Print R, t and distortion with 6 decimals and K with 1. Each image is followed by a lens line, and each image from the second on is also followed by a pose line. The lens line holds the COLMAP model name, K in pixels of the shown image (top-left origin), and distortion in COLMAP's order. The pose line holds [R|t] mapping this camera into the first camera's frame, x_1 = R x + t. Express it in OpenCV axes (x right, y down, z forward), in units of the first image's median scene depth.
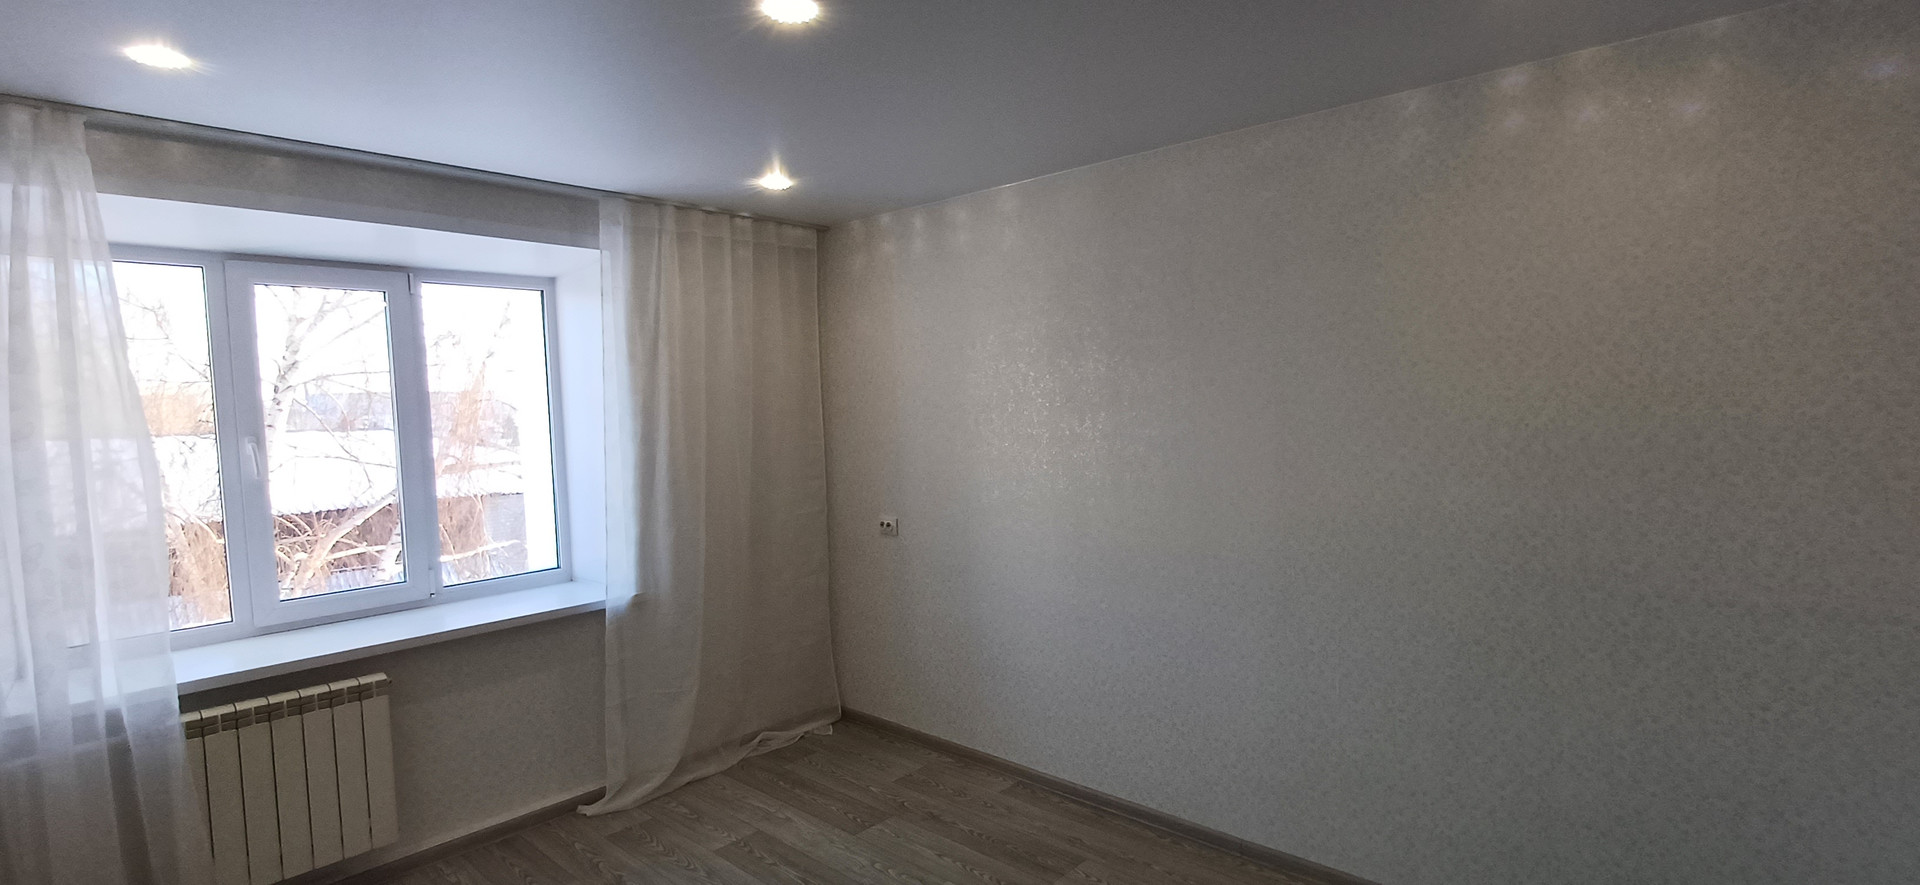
lens RADIAL K [[885.5, 0, 965.4], [0, 885.5, 448.8], [0, 0, 1]] dist [-0.002018, 0.001257]
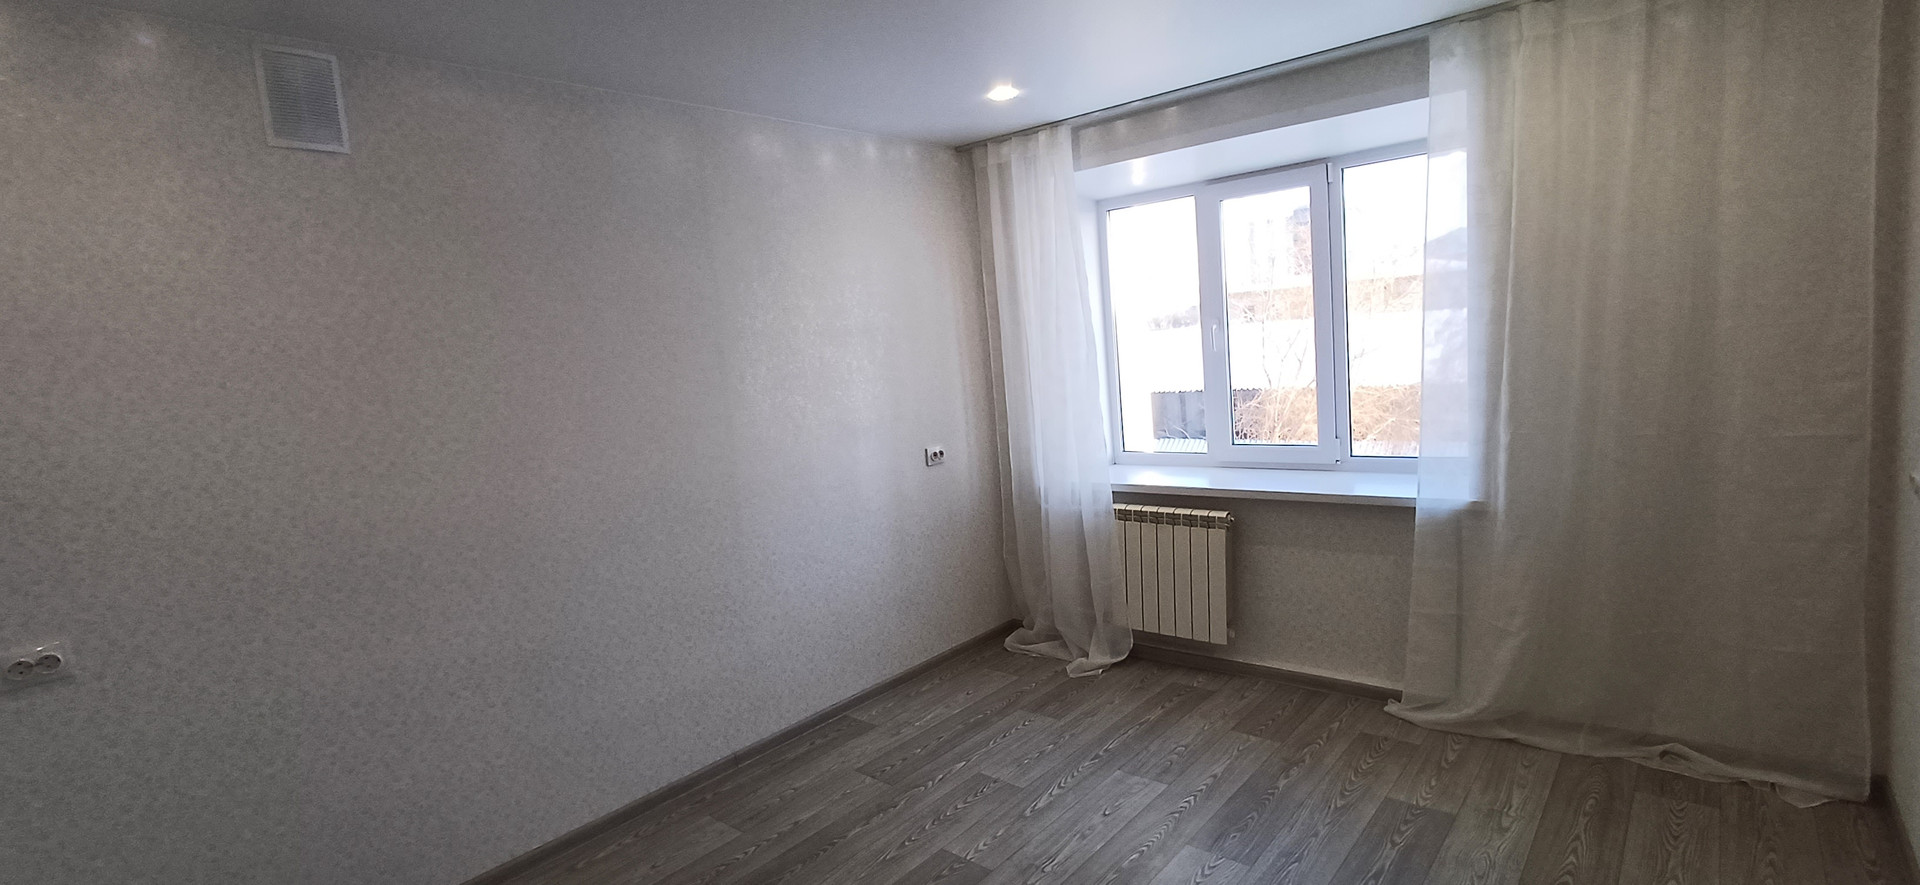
lens RADIAL K [[885.5, 0, 980.5], [0, 885.5, 449.3], [0, 0, 1]] dist [-0.002018, 0.001257]
pose [[0.039594, 0.152001, -0.987587, 0.482958], [0.023866, 0.987936, 0.153012, -0.029313], [0.998931, -0.029628, 0.035488, 0.541198]]
